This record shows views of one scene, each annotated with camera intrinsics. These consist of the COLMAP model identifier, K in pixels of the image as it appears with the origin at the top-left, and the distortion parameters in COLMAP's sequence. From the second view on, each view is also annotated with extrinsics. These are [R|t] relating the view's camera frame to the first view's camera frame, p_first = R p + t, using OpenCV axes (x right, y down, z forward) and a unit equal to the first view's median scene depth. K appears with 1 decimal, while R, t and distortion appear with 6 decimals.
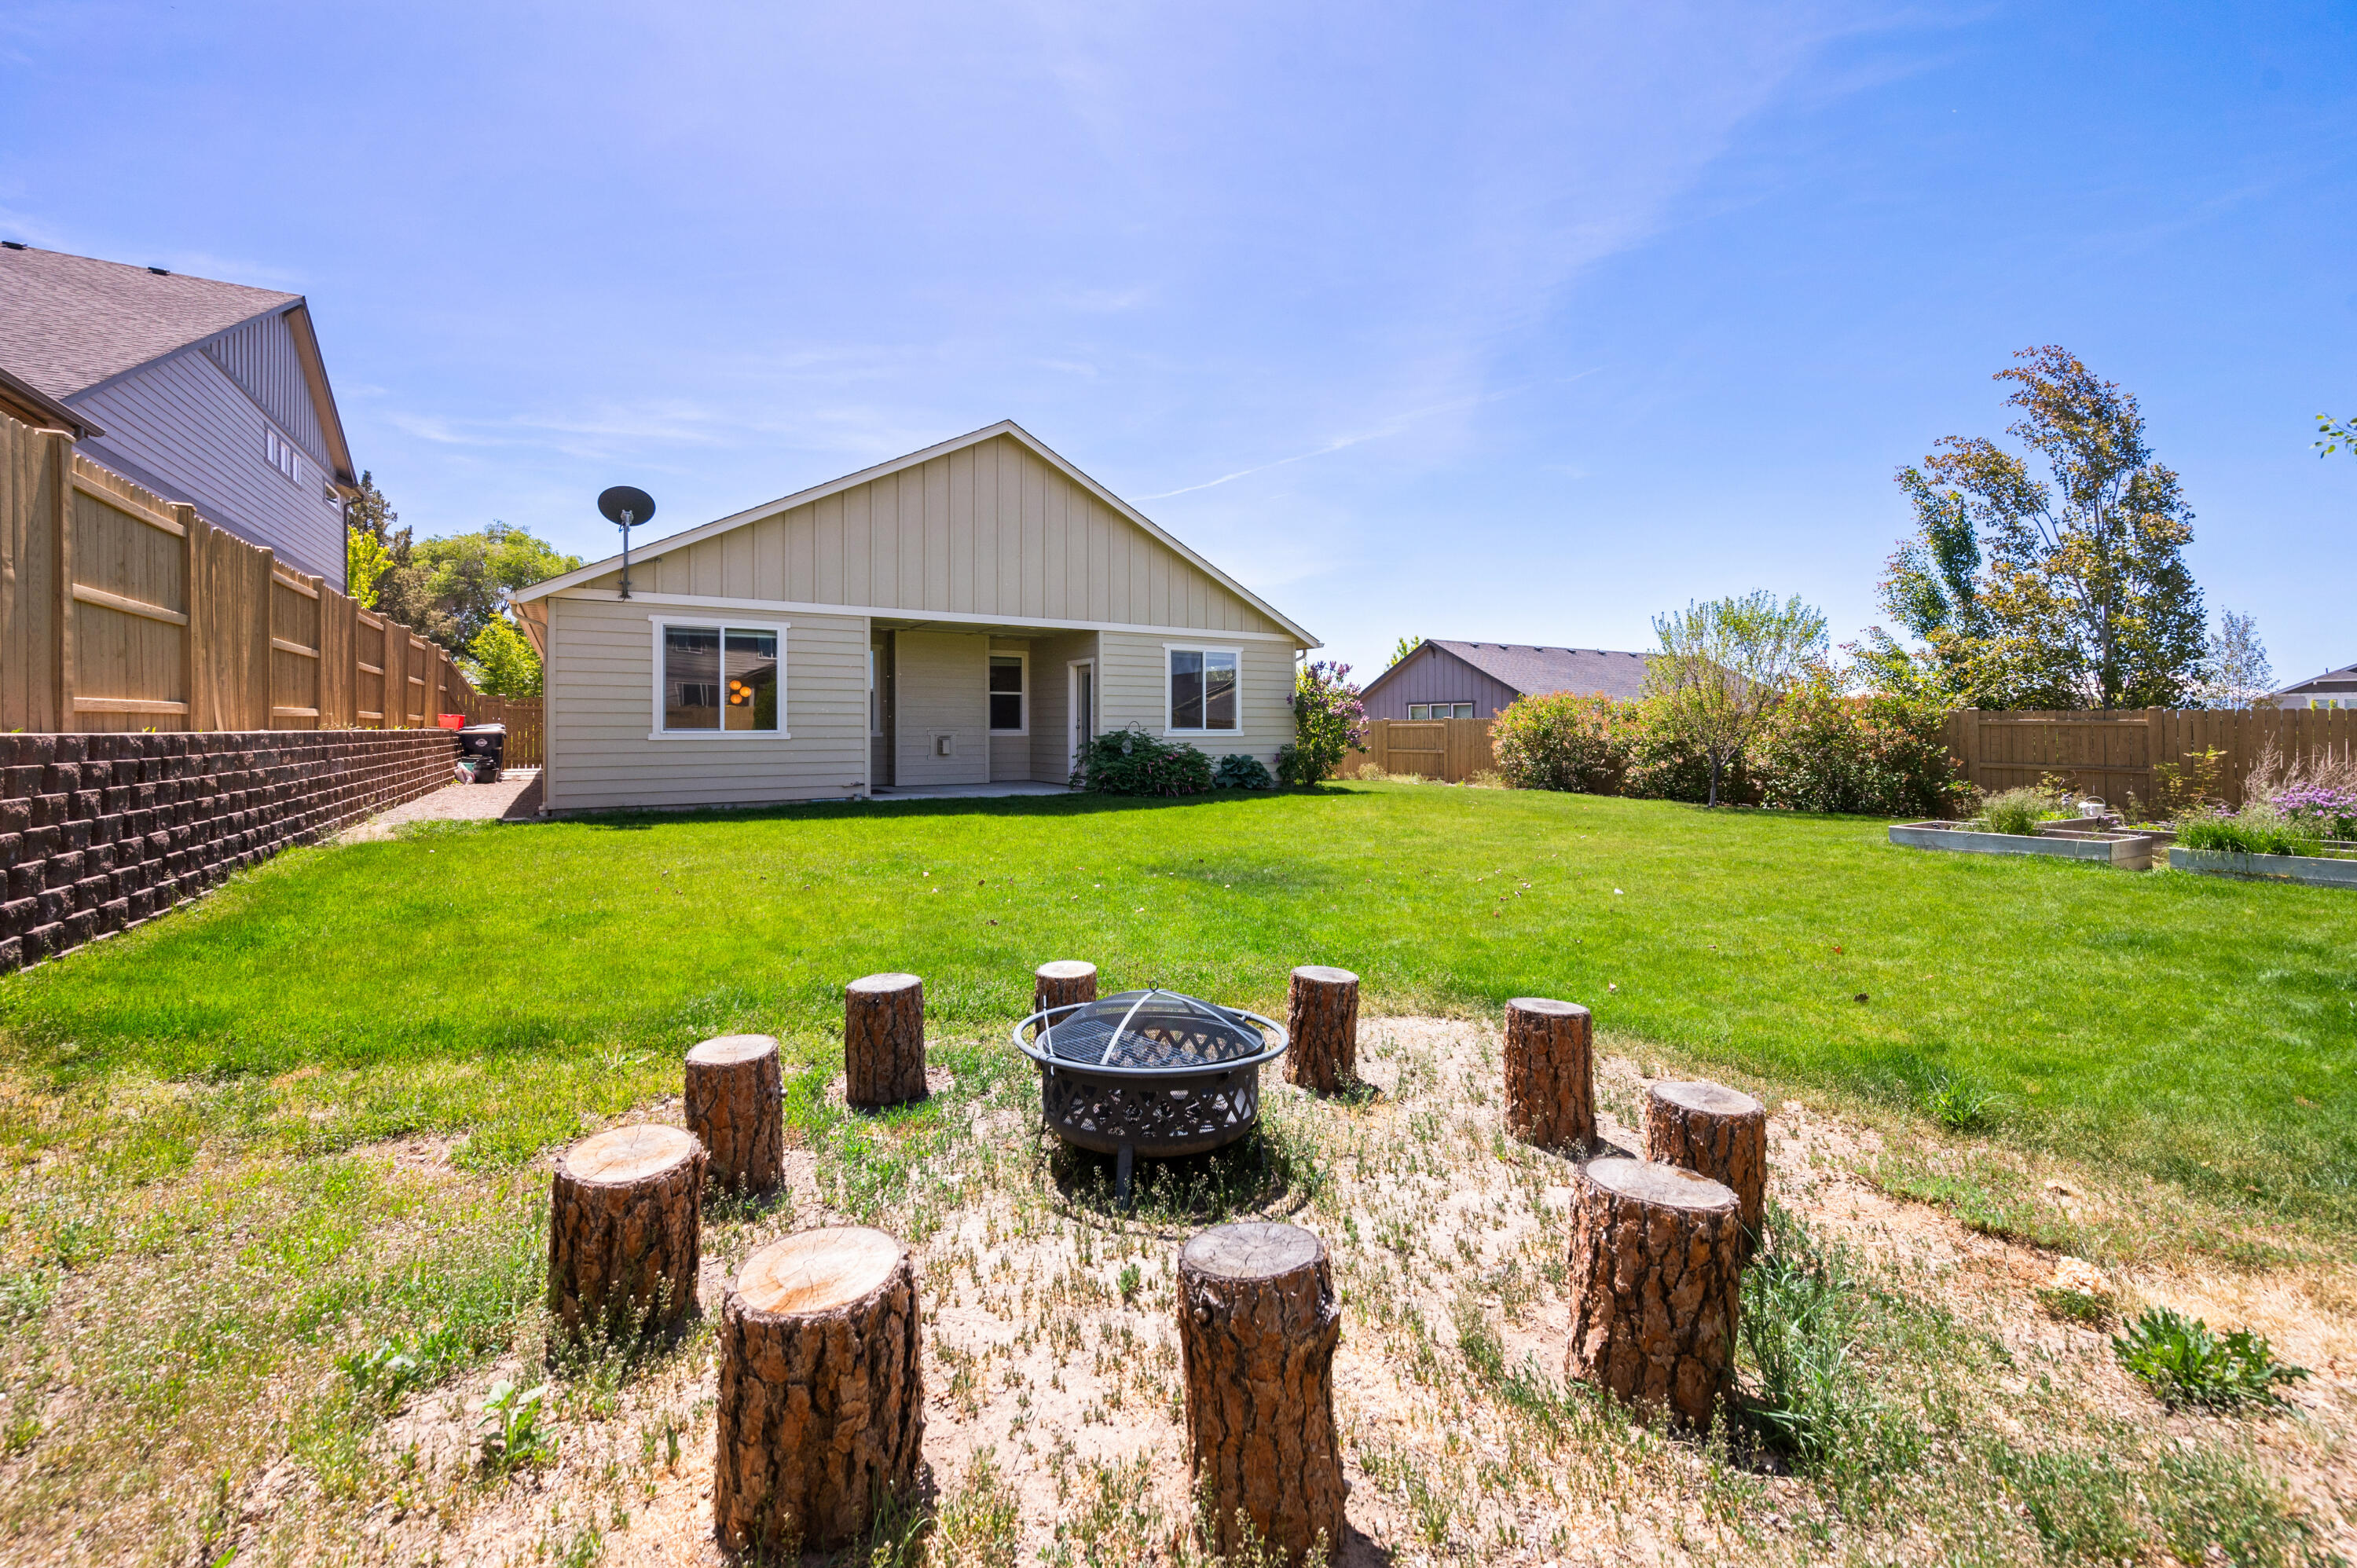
lens RADIAL K [[921.2, 0, 1184.2], [0, 921.2, 745.3], [0, 0, 1]] dist [0.000585, 0.000035]
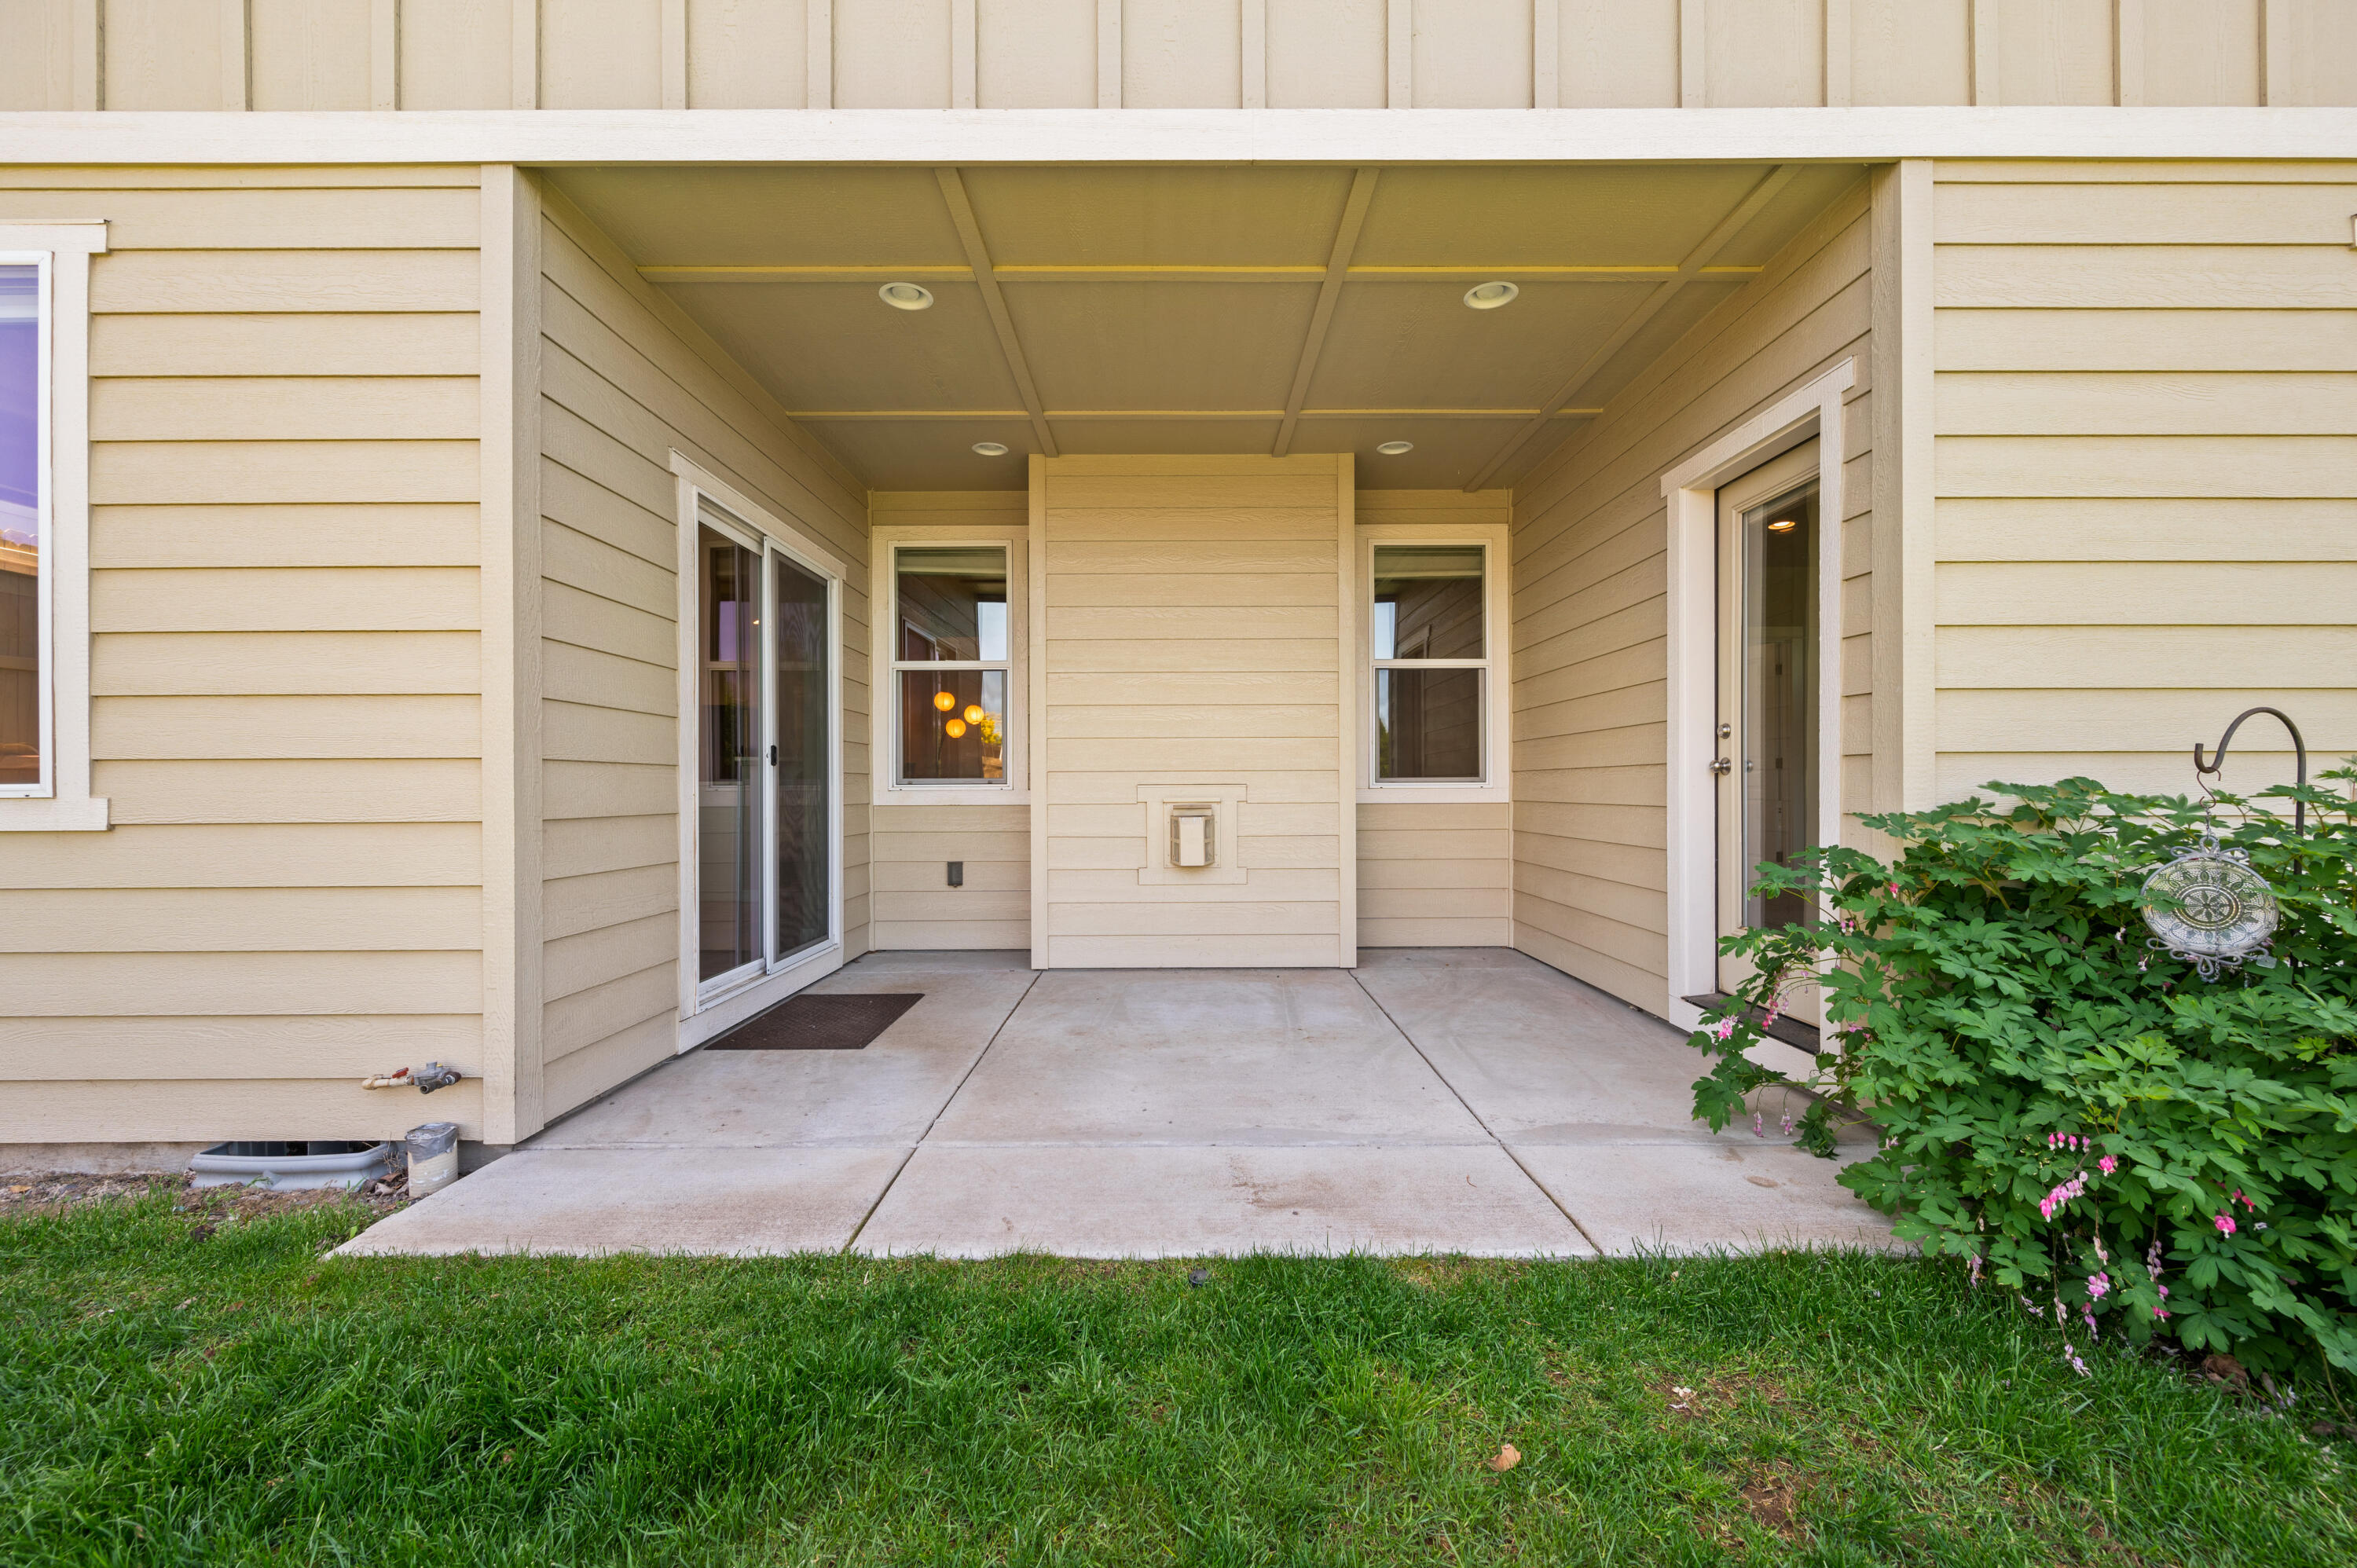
lens RADIAL K [[936.1, 0, 1178.5], [0, 936.1, 784.0], [0, 0, 1]] dist [0.000212, -0.000028]
pose [[0.843216, -0.004421, -0.537556, -0.108840], [-0.006027, 0.999826, -0.017678, -0.011581], [0.537541, 0.018146, 0.843042, 0.777018]]
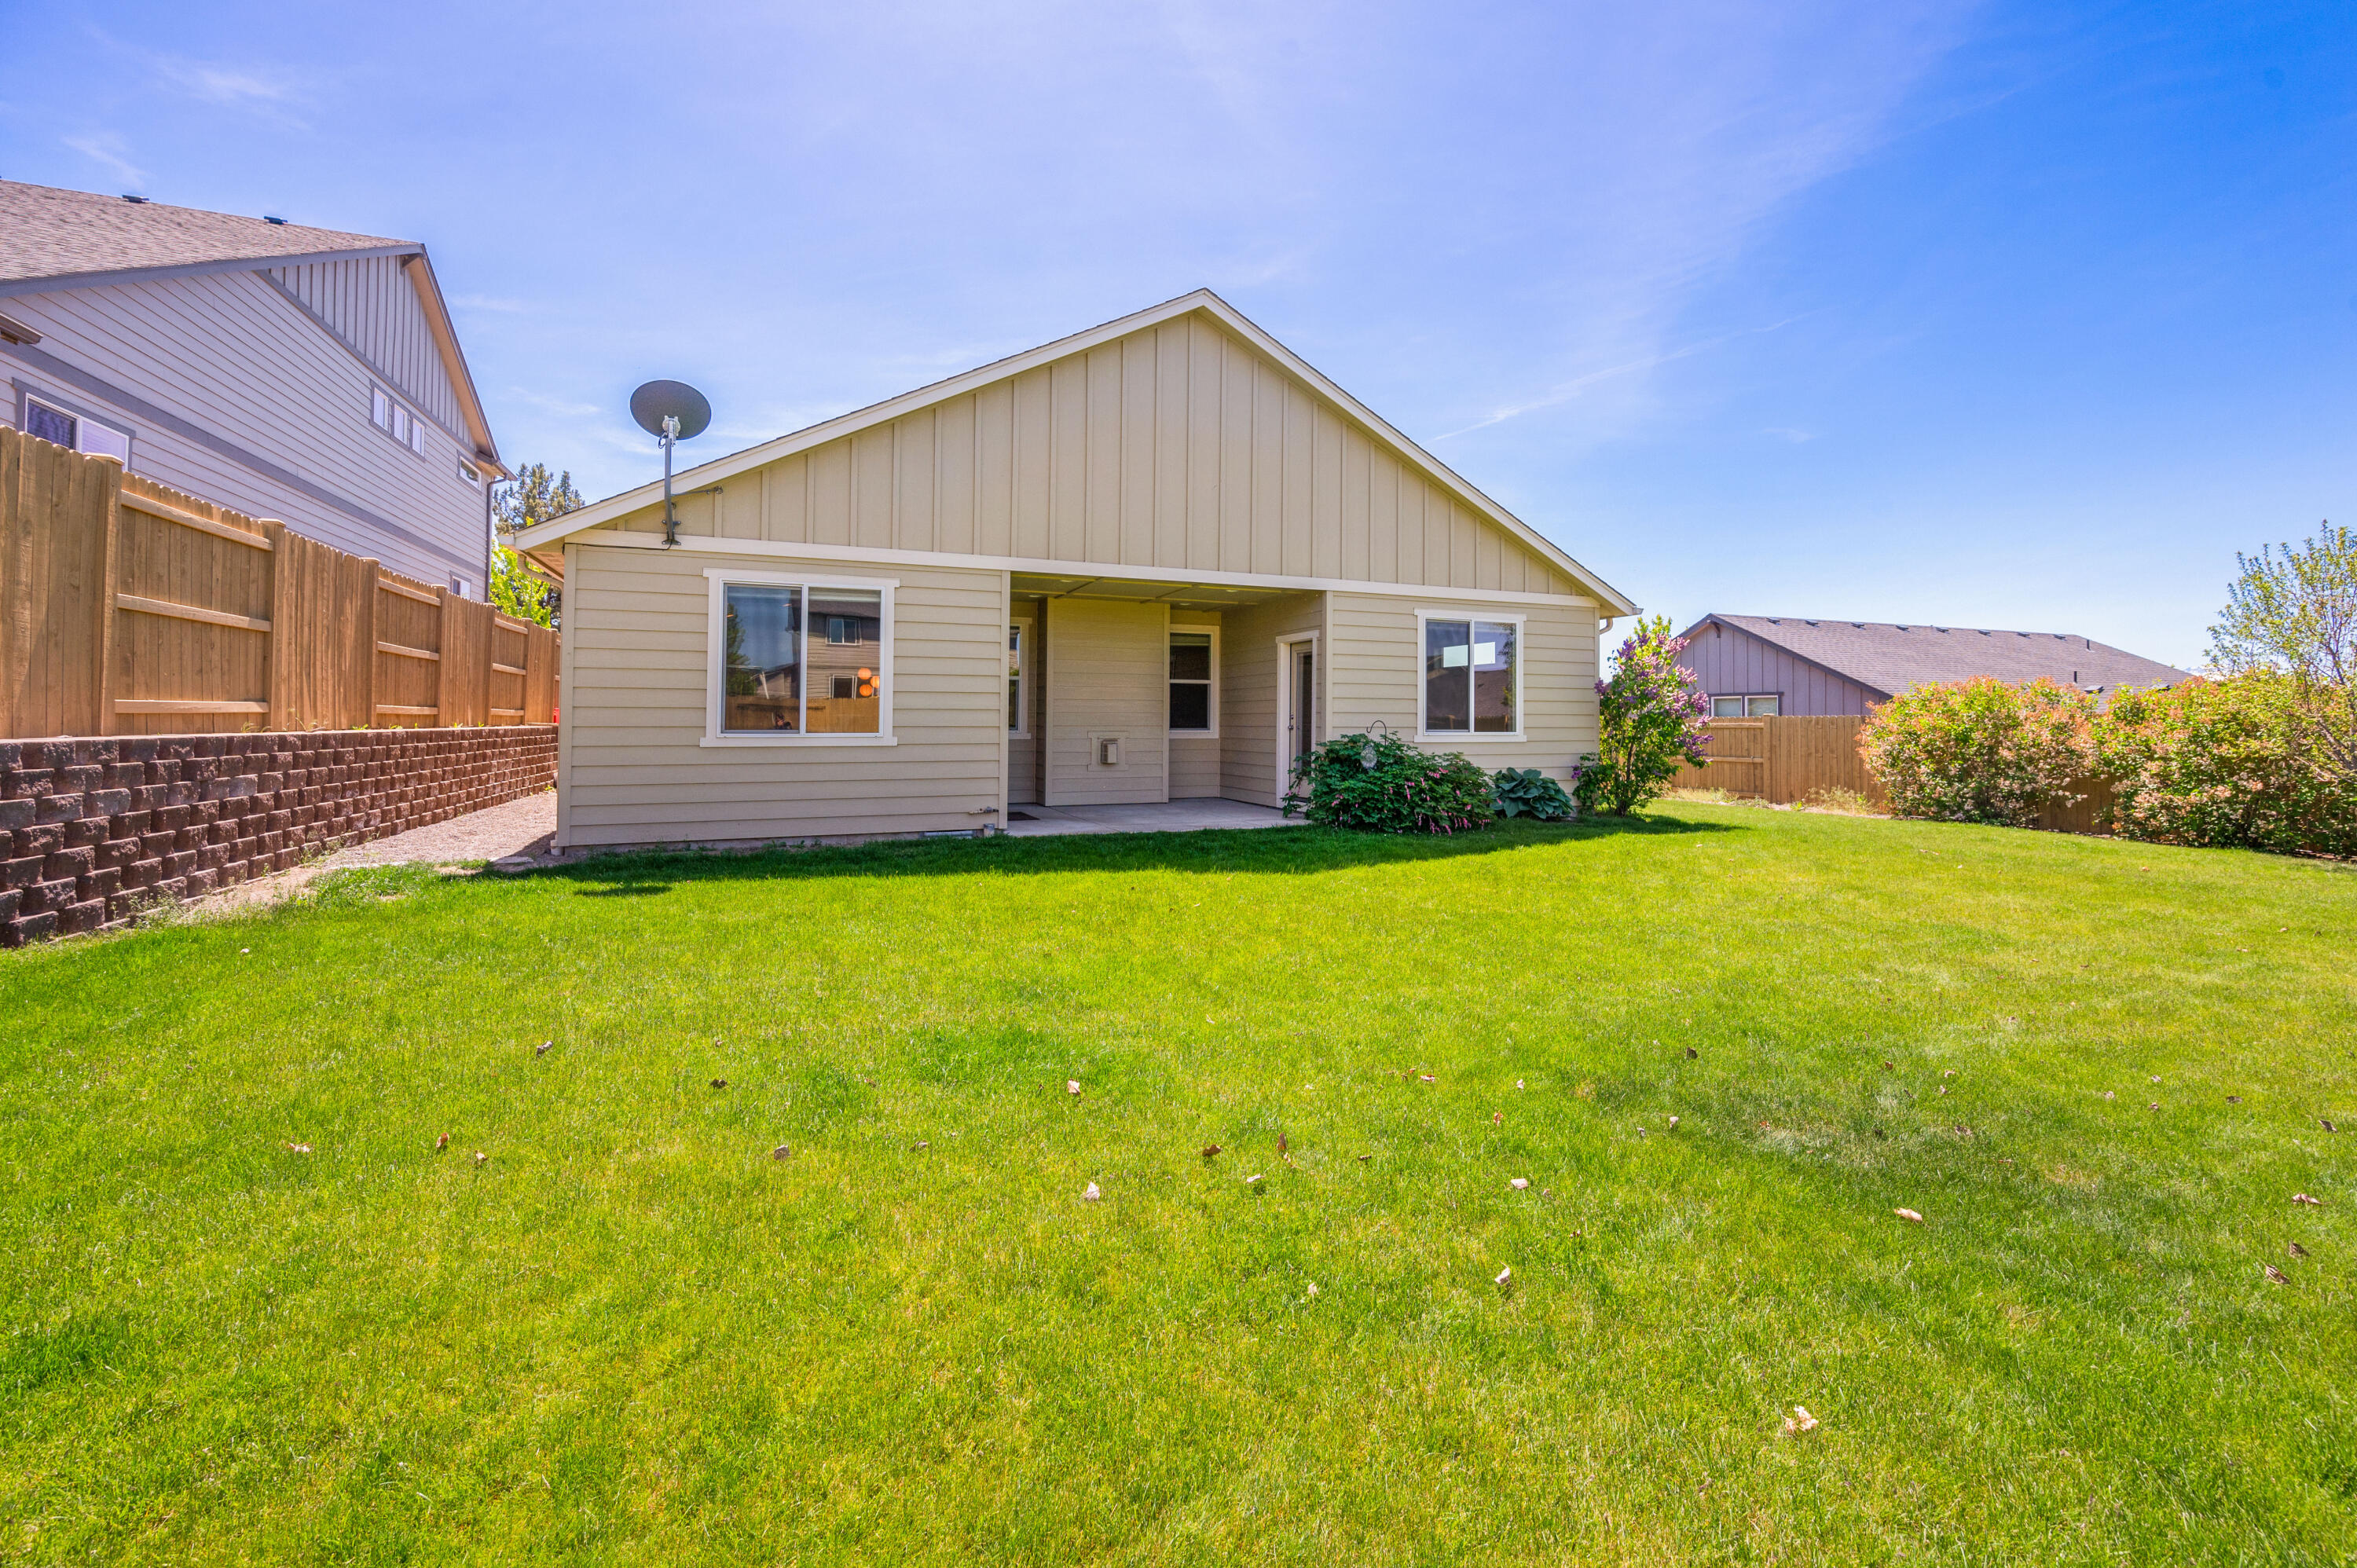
lens RADIAL K [[947.7, 0, 1185.6], [0, 947.7, 718.4], [0, 0, 1]] dist [0.001538, -0.000028]
pose [[0.985249, 0.003540, -0.171091, -0.072694], [-0.007419, 0.999730, -0.022038, -0.010685], [0.170966, 0.022983, 0.985009, 0.268986]]
